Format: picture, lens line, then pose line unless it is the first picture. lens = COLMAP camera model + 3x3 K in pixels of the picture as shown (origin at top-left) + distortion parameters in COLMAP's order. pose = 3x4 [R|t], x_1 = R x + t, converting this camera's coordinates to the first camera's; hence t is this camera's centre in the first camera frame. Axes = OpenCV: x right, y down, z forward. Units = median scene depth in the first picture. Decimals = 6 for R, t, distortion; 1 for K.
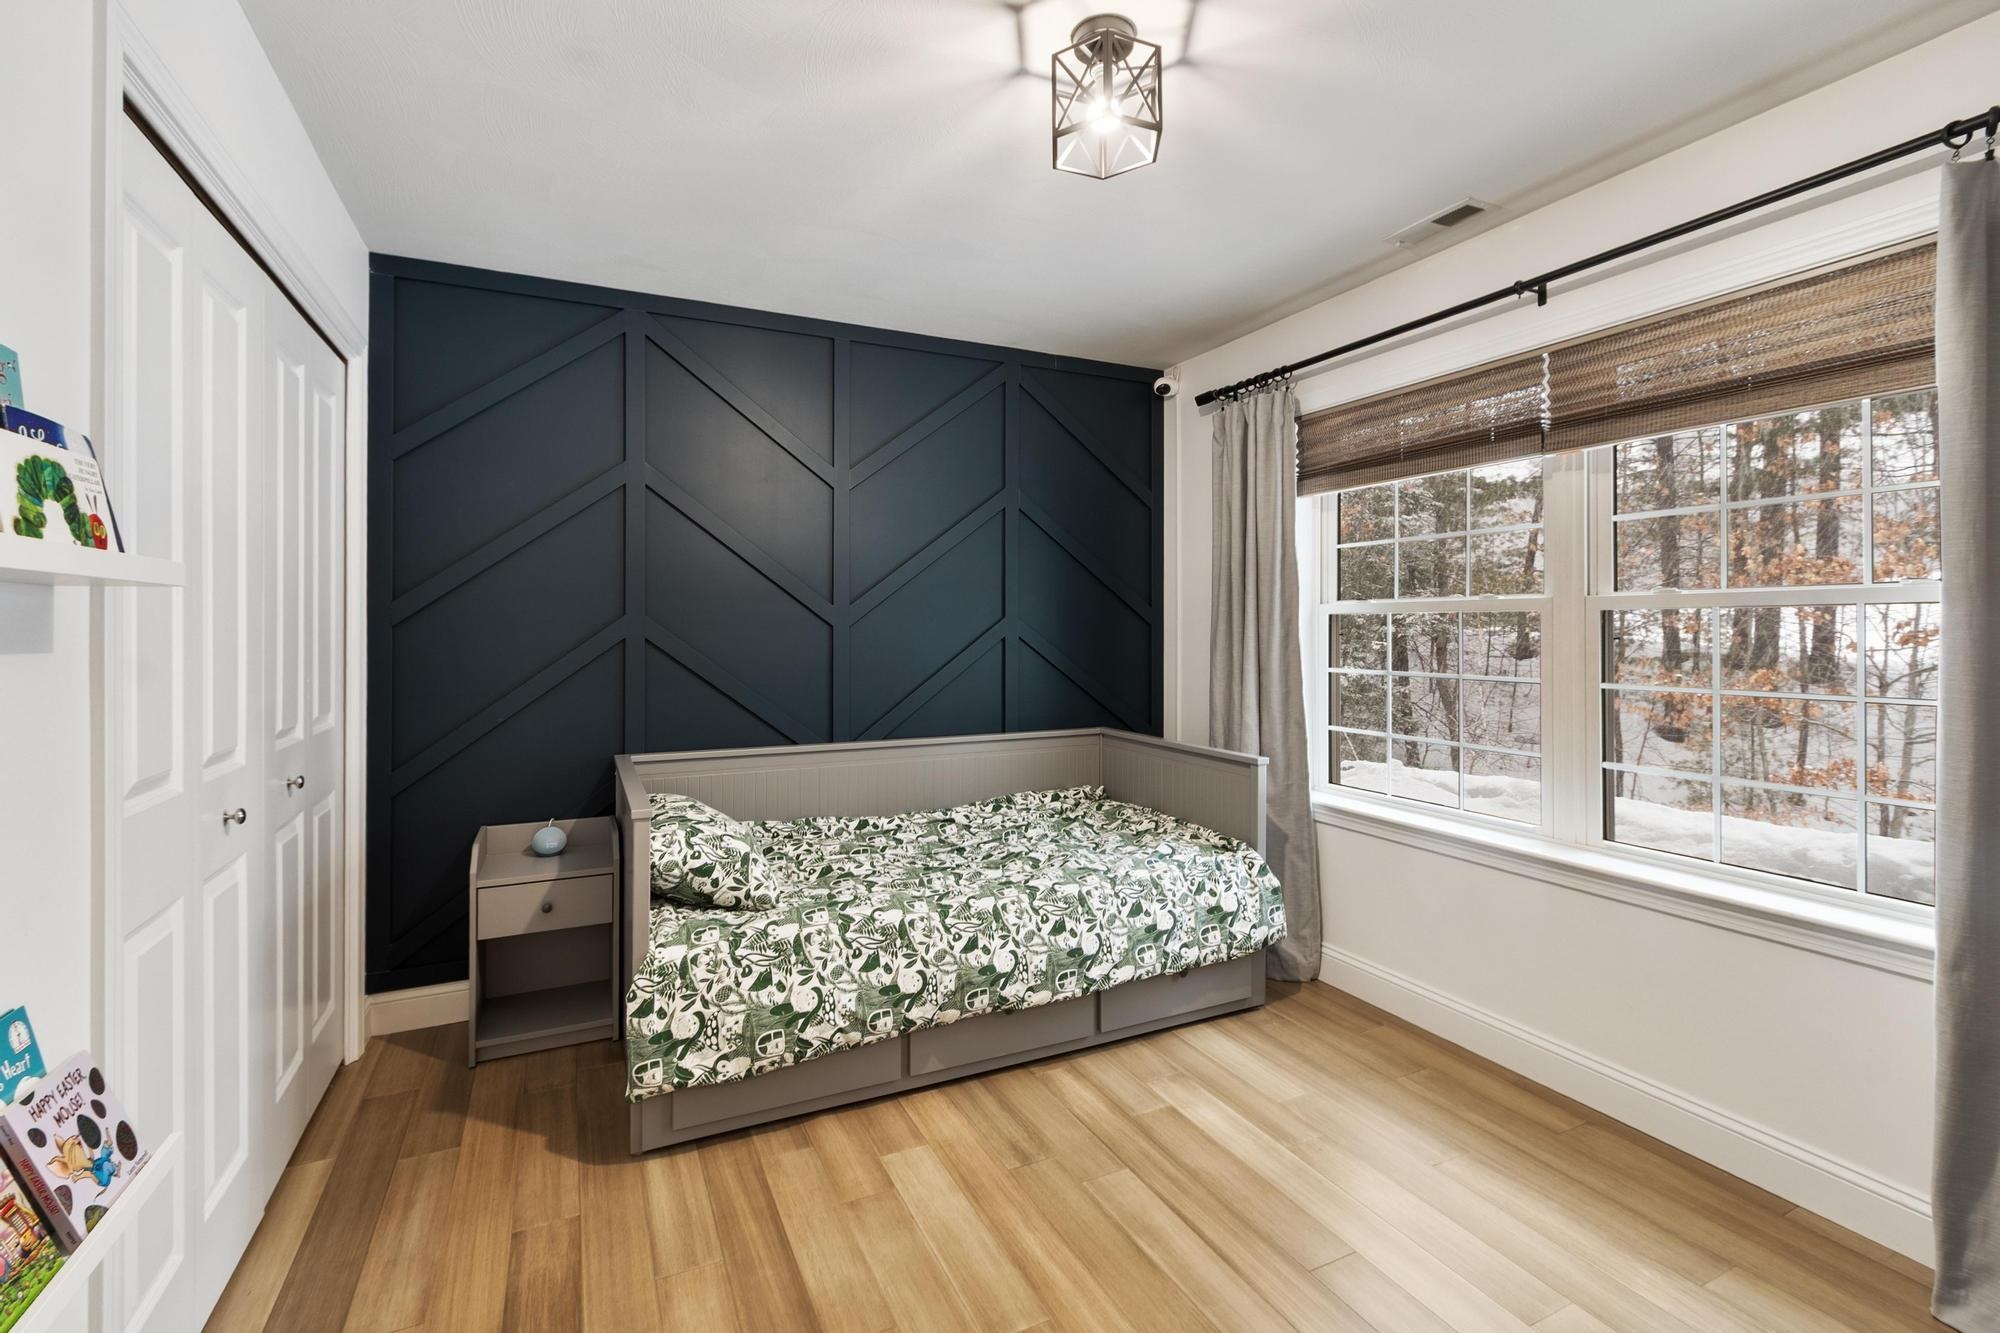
lens RADIAL K [[882.5, 0, 995.4], [0, 882.5, 652.9], [0, 0, 1]] dist [0.000336, -0.000496]
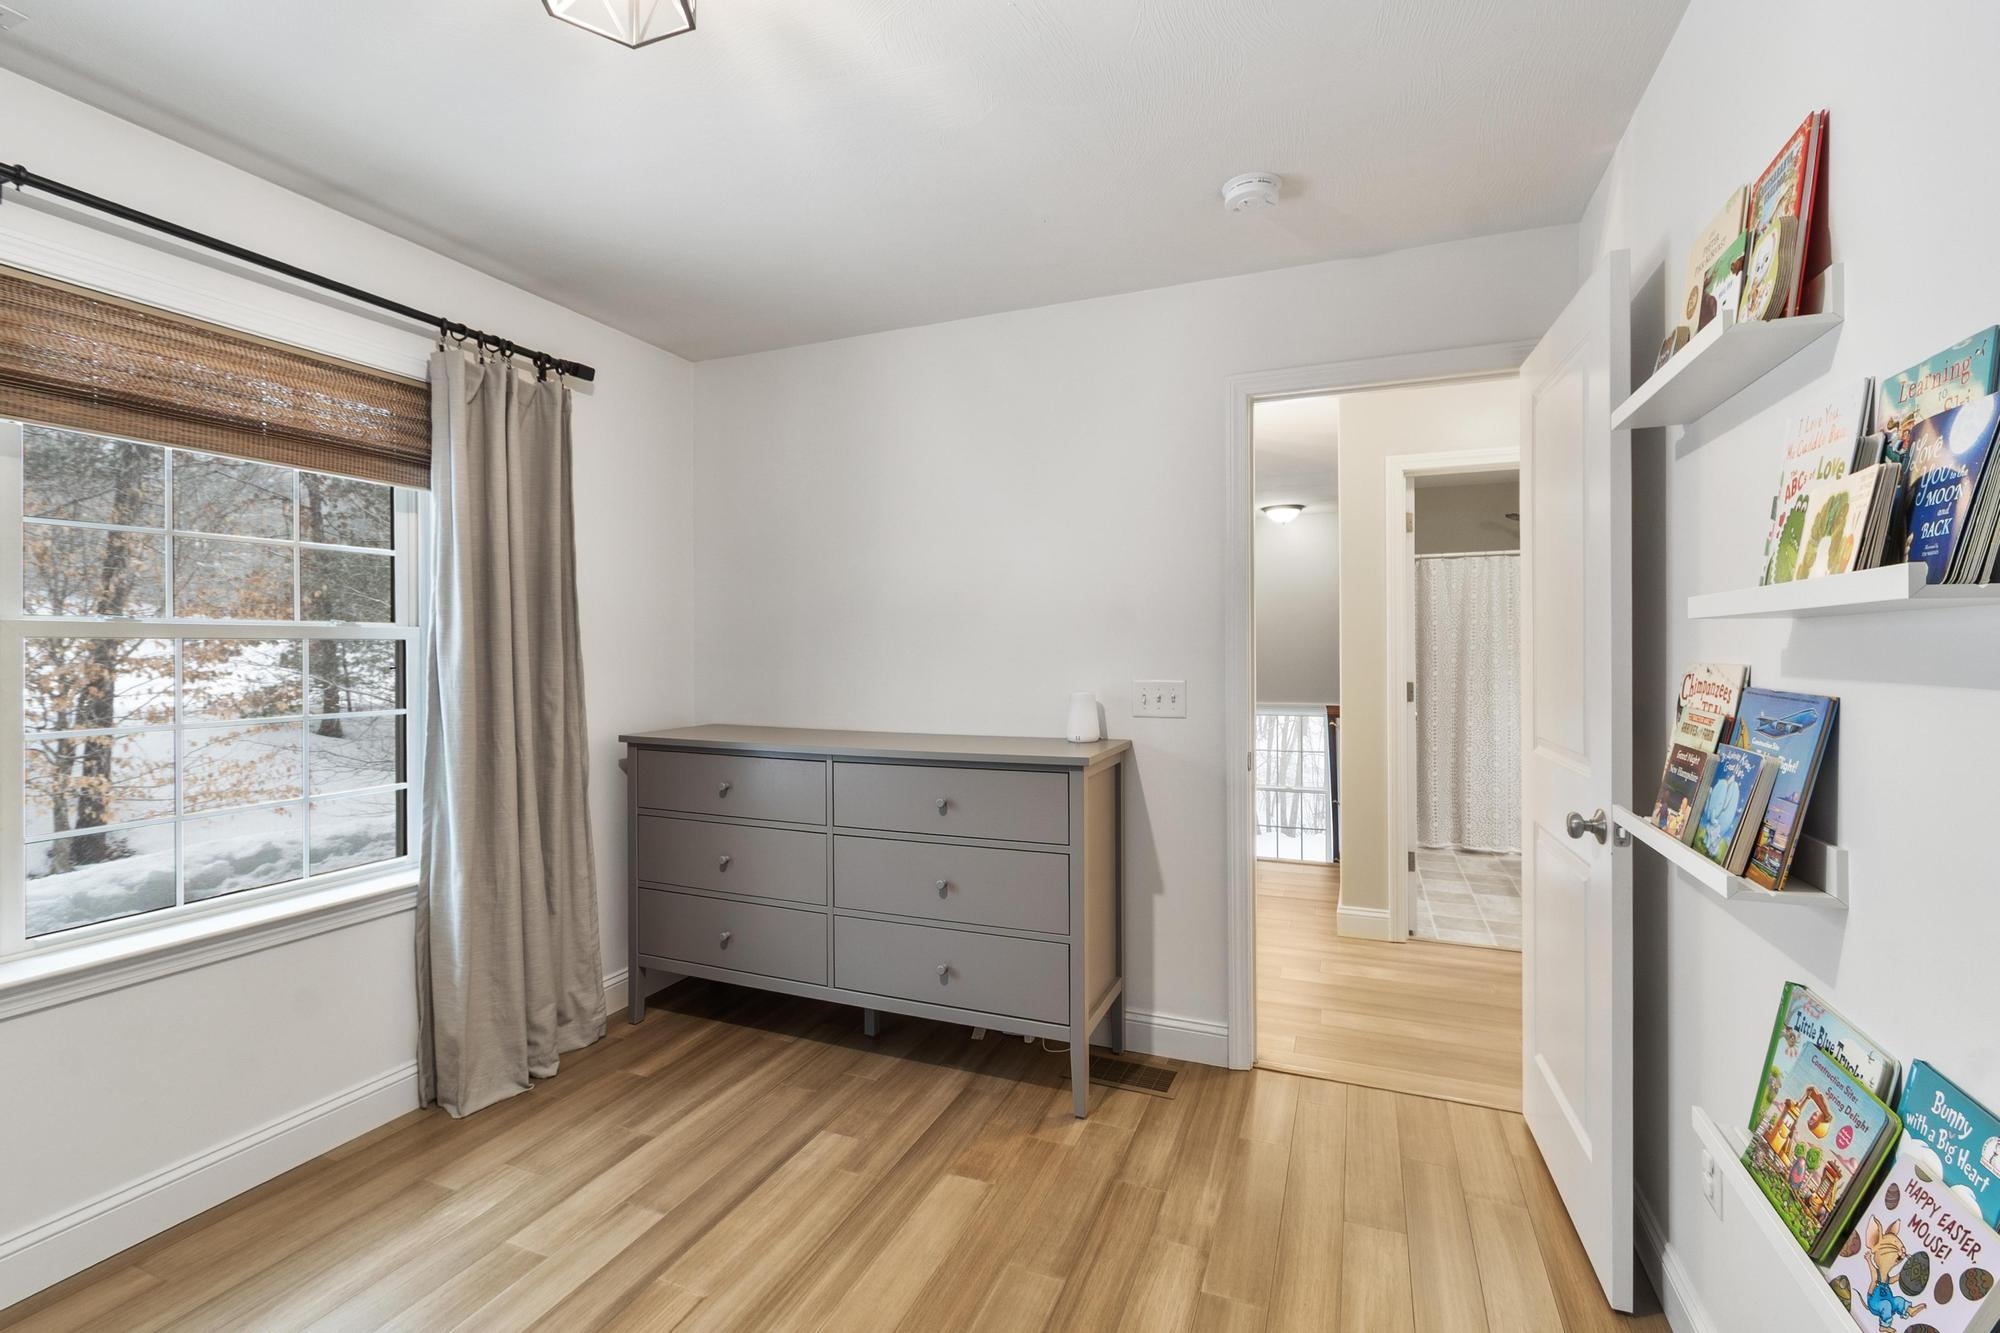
lens RADIAL K [[882.5, 0, 996.4], [0, 882.5, 661.2], [0, 0, 1]] dist [0.000336, -0.000496]
pose [[-0.669895, -0.001653, 0.742454, -0.574502], [0.024825, 0.999388, 0.024624, -0.030907], [-0.742041, 0.034927, -0.669444, 1.158219]]
